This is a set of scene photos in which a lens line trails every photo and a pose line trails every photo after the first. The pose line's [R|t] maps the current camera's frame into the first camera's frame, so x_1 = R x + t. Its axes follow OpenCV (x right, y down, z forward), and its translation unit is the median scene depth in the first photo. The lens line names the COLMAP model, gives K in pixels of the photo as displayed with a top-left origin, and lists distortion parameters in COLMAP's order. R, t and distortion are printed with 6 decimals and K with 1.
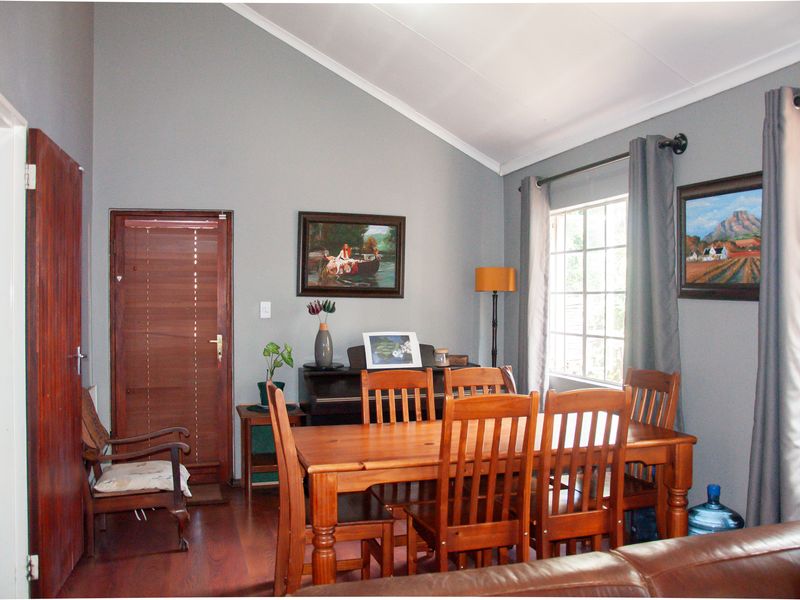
lens RADIAL K [[694.9, 0, 400.0], [0, 694.9, 300.0], [0, 0, 1]] dist [-0.072055, -0.003422]
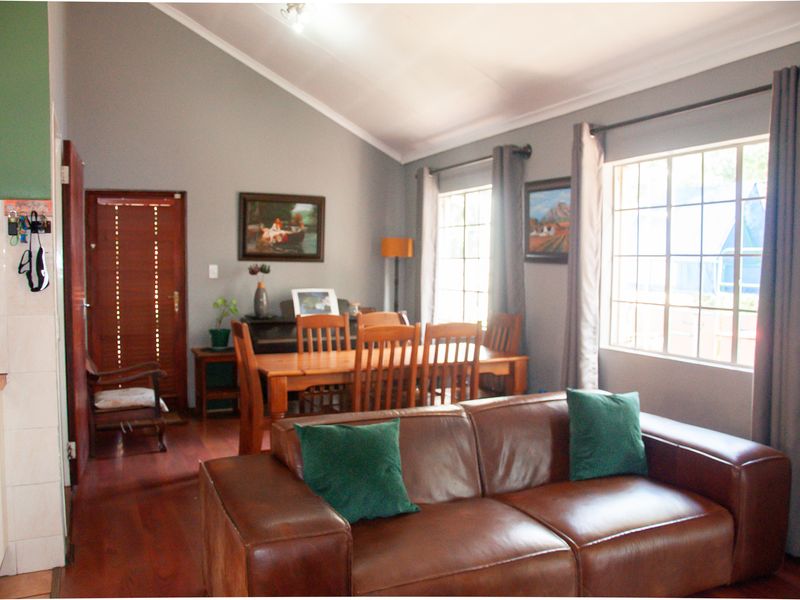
lens RADIAL K [[694.9, 0, 400.0], [0, 694.9, 300.0], [0, 0, 1]] dist [-0.072055, -0.003422]
pose [[0.991847, -0.004945, 0.127338, -0.020604], [-0.001432, 0.998751, 0.049938, 0.002922], [-0.127426, -0.049713, 0.990601, -0.285714]]
